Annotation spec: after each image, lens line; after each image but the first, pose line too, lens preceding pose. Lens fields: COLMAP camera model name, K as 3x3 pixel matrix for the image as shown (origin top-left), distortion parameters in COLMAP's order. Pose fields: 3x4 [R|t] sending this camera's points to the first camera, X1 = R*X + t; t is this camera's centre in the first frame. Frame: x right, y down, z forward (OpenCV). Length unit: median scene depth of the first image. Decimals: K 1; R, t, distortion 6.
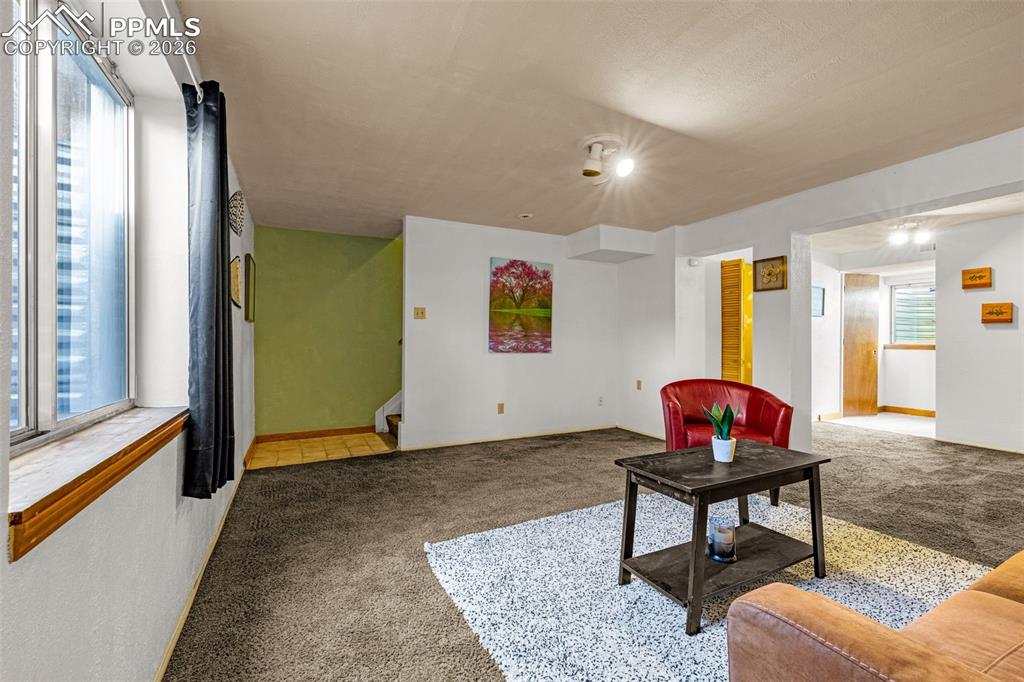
lens RADIAL K [[428.6, 0, 512.0], [0, 428.6, 341.0], [0, 0, 1]] dist [0.002112, 0.000233]
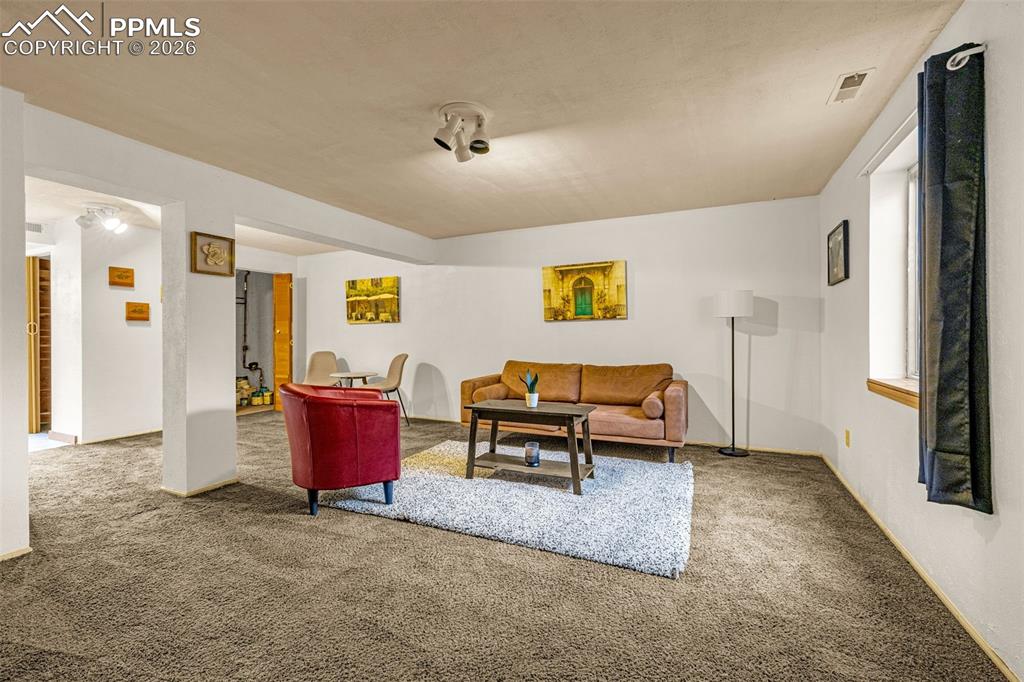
lens RADIAL K [[435.6, 0, 512.2], [0, 435.6, 336.2], [0, 0, 1]] dist [0.001044, -0.000198]
pose [[-0.613508, -0.001297, 0.789688, -0.326427], [0.003859, 0.999982, 0.004641, -0.002226], [-0.789679, 0.005895, -0.613492, 0.854218]]
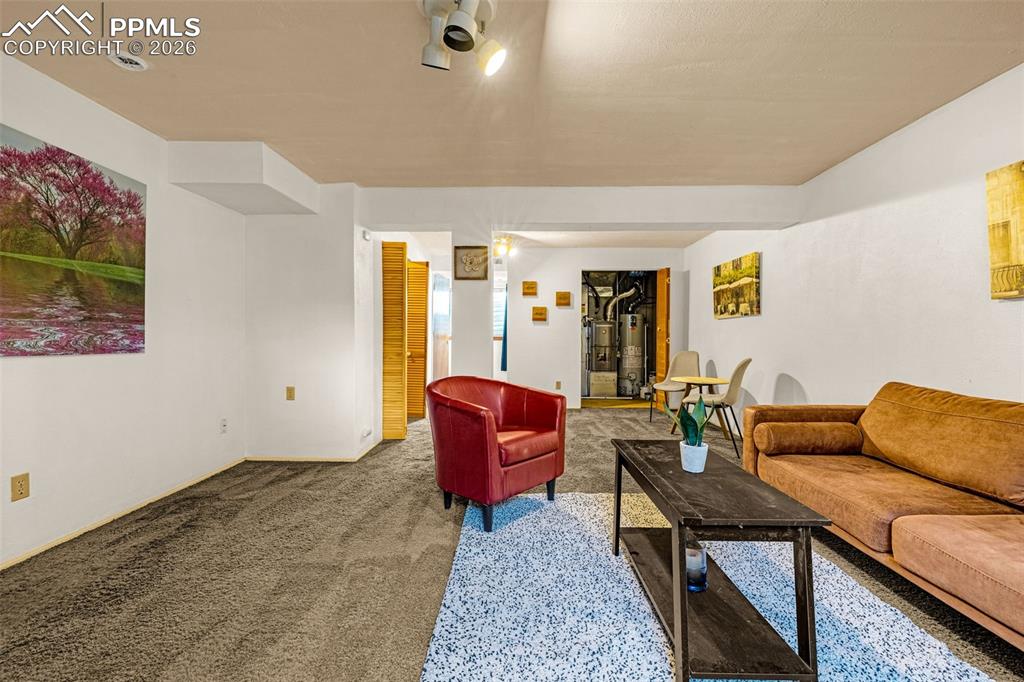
lens RADIAL K [[428.6, 0, 512.0], [0, 428.6, 341.0], [0, 0, 1]] dist [0.002112, 0.000233]
pose [[0.473251, -0.011898, 0.880847, -0.169176], [-0.002471, 0.999887, 0.014834, 0.004766], [-0.880924, -0.009197, 0.473168, 0.369253]]
